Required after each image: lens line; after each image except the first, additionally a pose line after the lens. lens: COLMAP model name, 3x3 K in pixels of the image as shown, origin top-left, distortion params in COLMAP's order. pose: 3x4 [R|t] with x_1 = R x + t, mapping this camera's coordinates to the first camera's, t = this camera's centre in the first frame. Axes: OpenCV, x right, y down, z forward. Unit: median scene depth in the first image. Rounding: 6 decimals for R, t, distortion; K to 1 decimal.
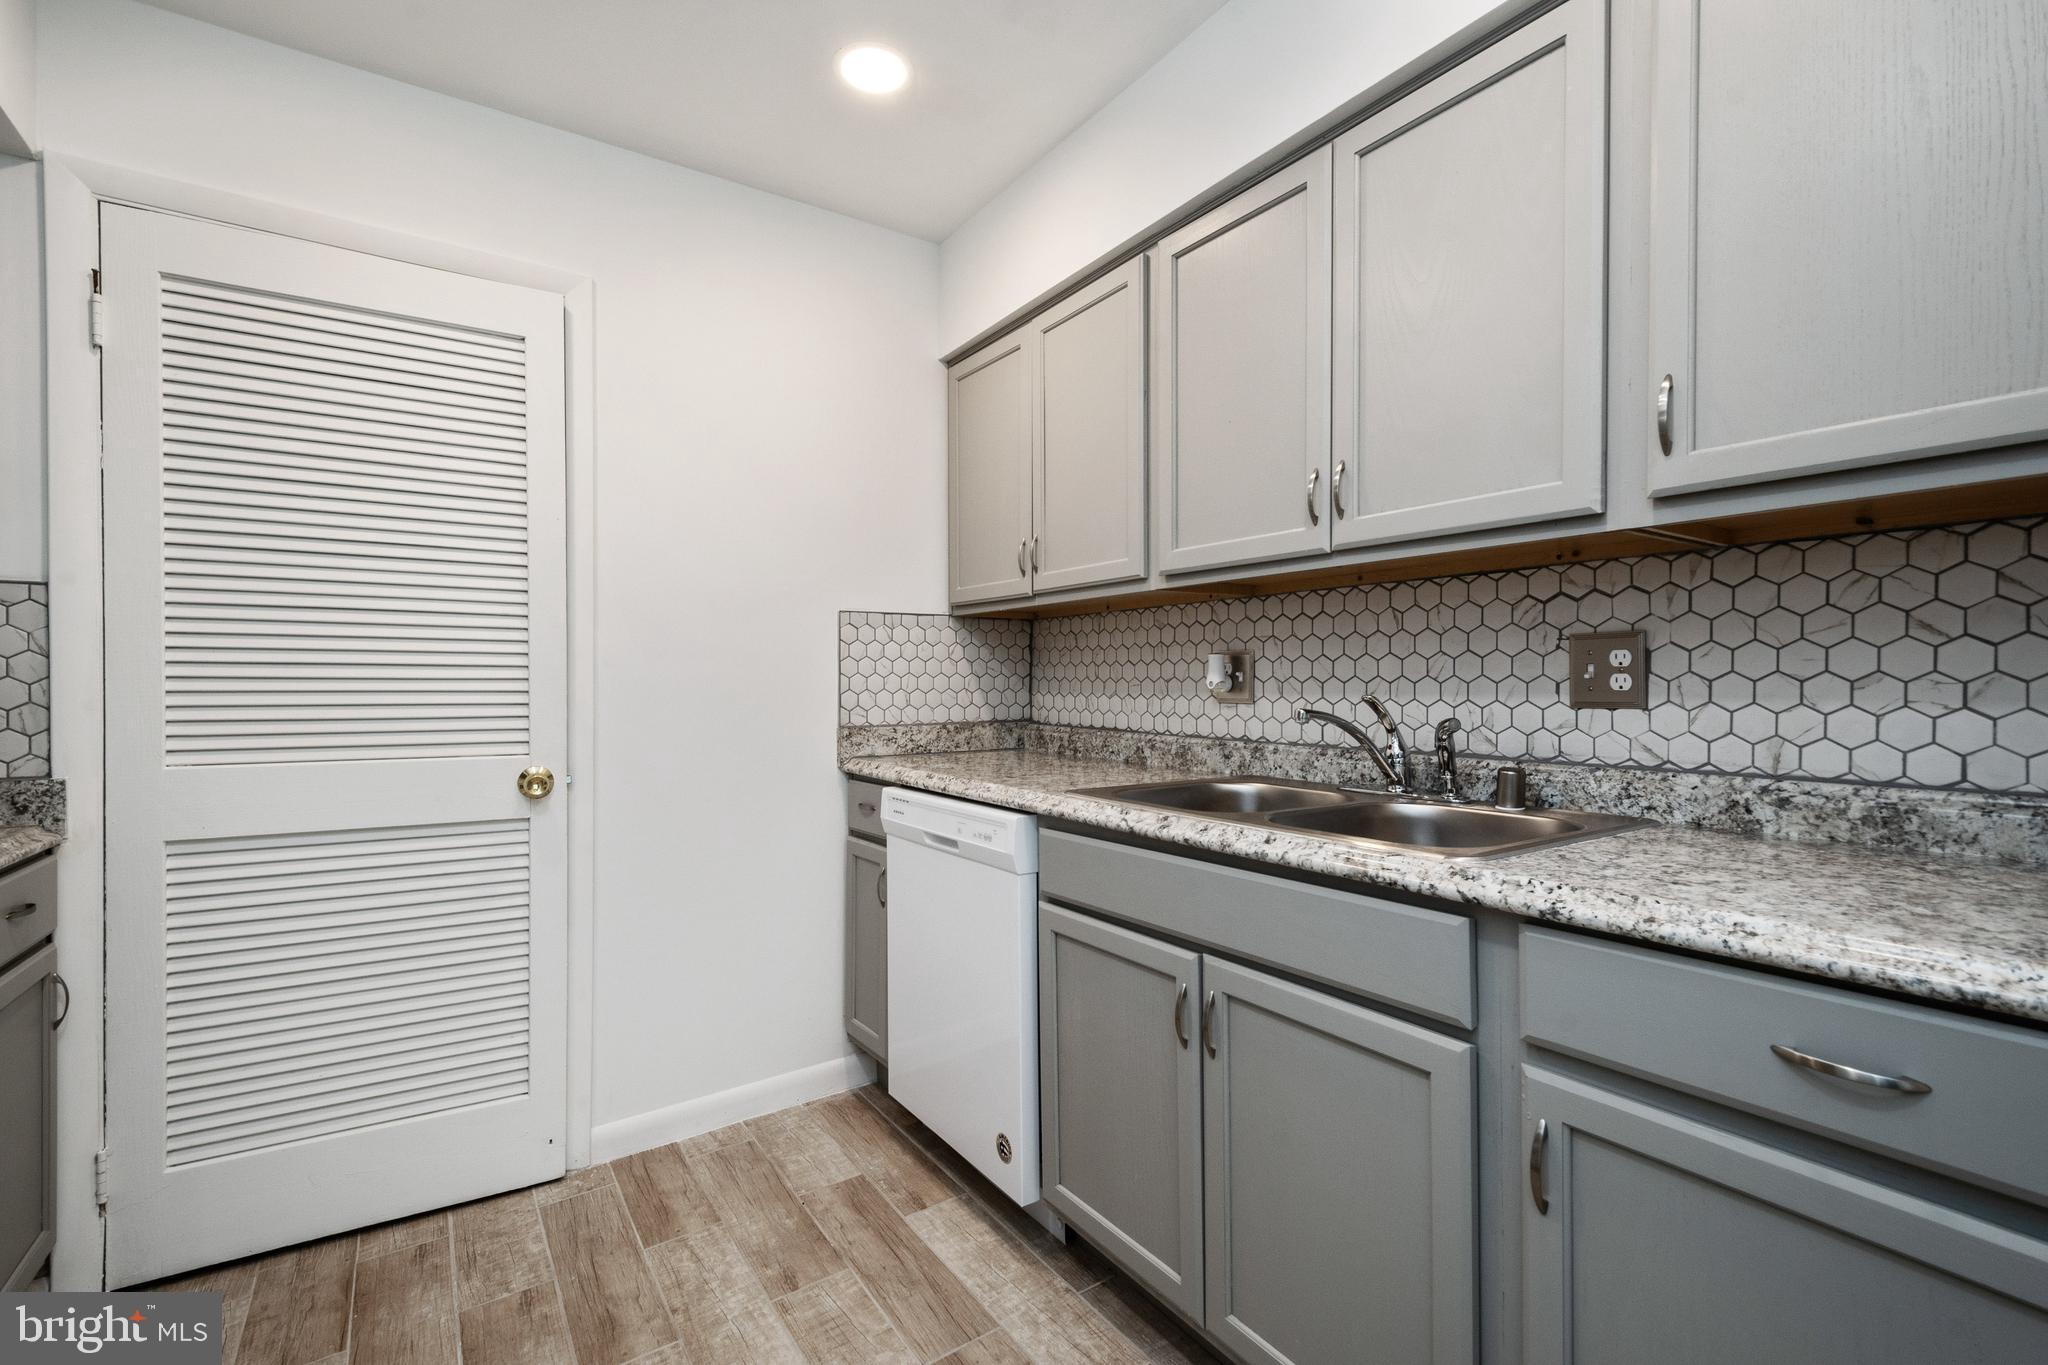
lens RADIAL K [[932.3, 0, 1036.0], [0, 932.3, 684.6], [0, 0, 1]] dist [0.000623, -0.001100]
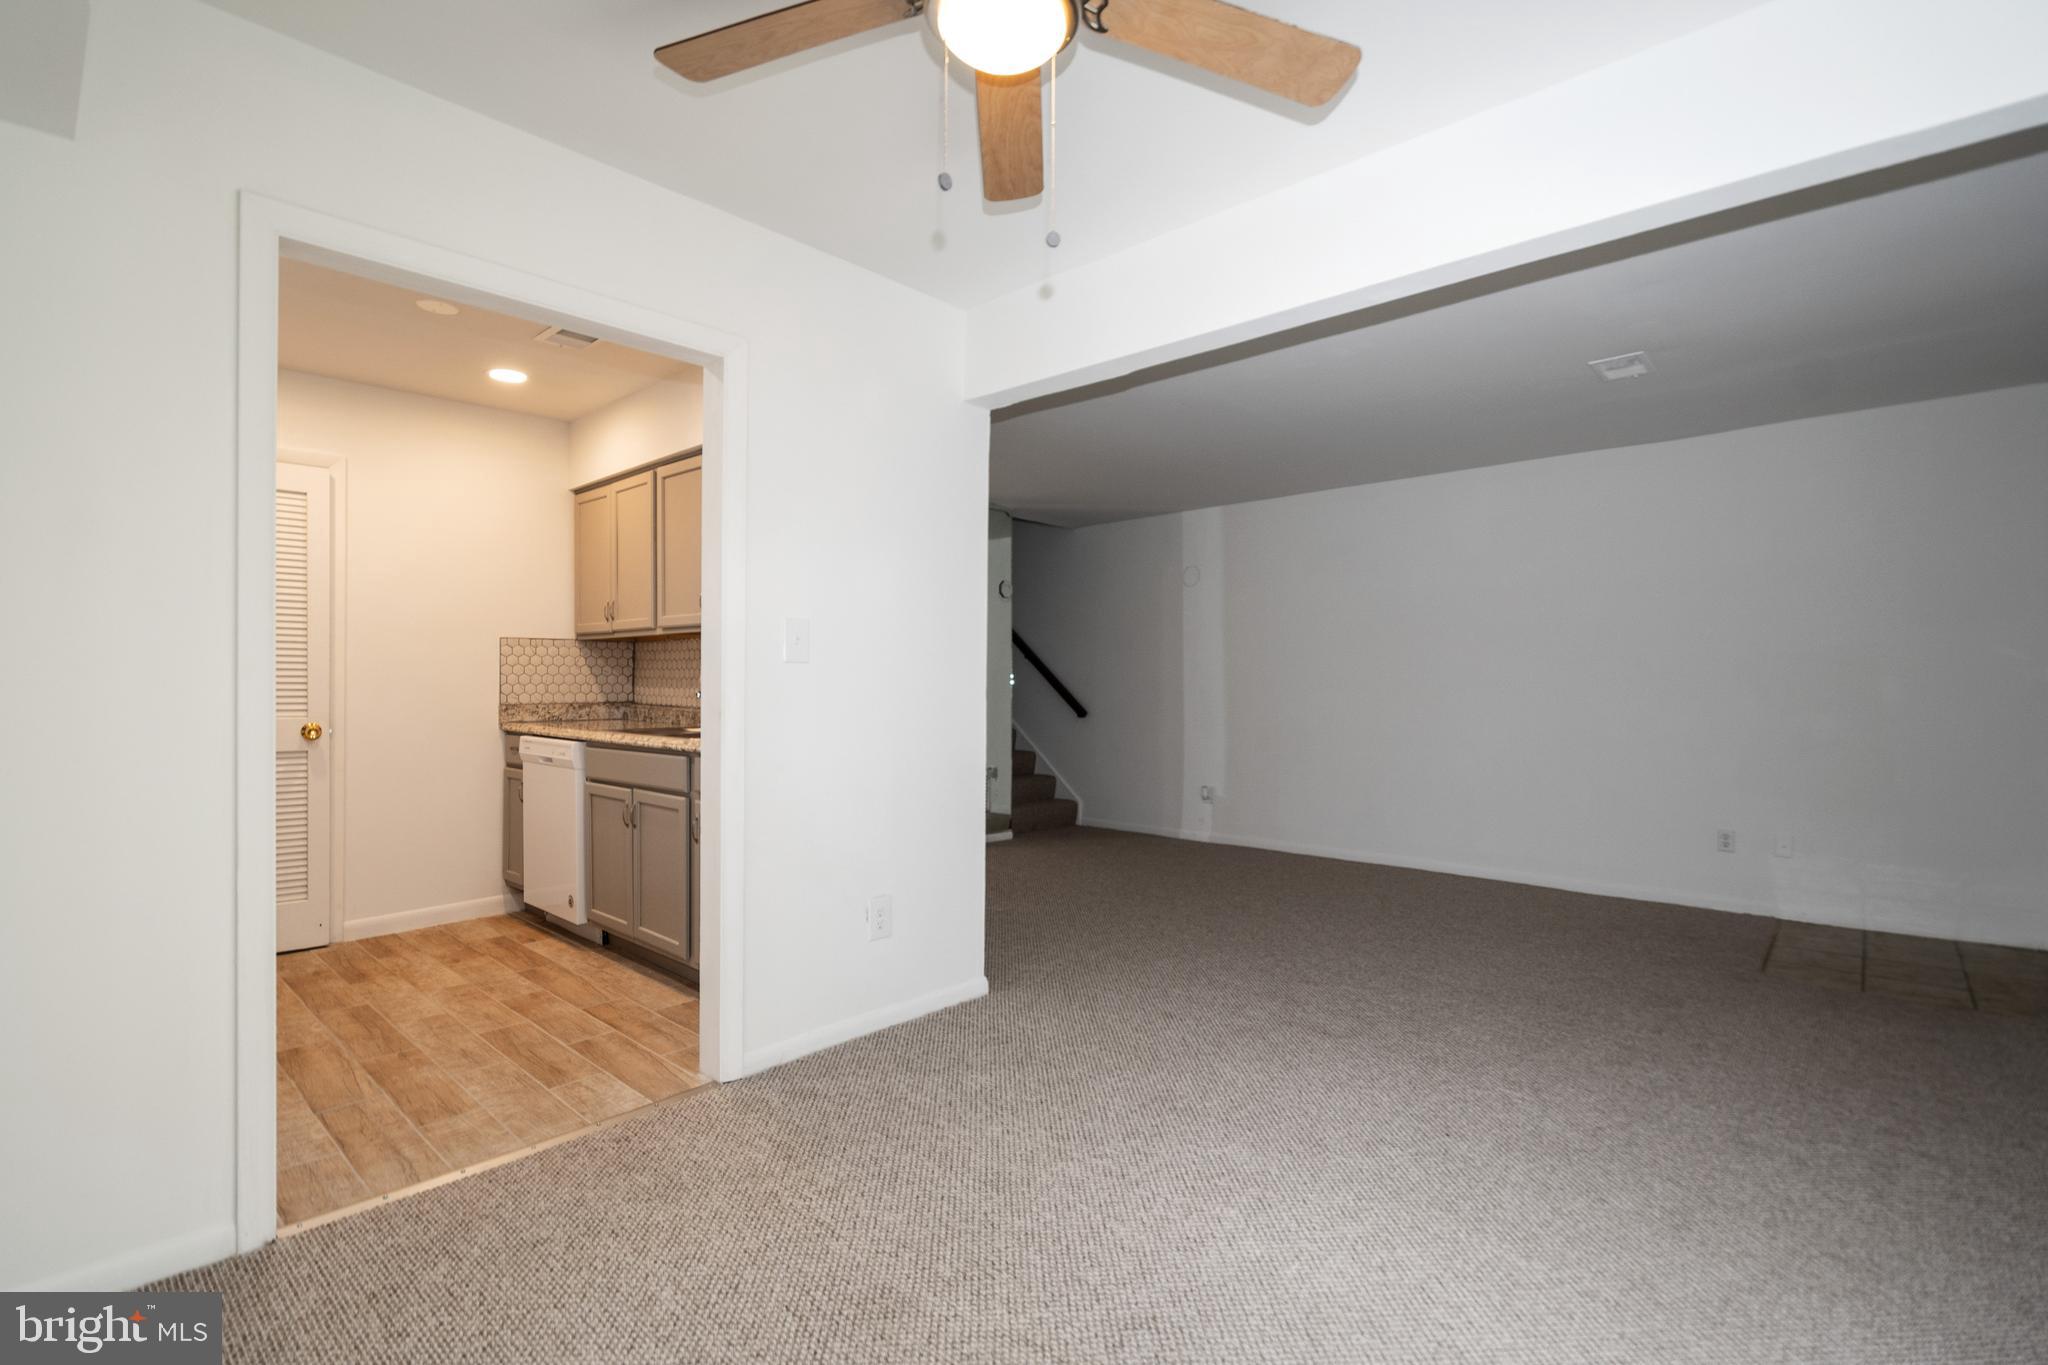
lens RADIAL K [[932.3, 0, 1007.7], [0, 932.3, 685.8], [0, 0, 1]] dist [0.000623, -0.001100]
pose [[0.975999, 0.005531, 0.217705, 0.337366], [-0.006517, 0.999971, 0.003813, -0.002037], [-0.217677, -0.005141, 0.976007, -0.912582]]
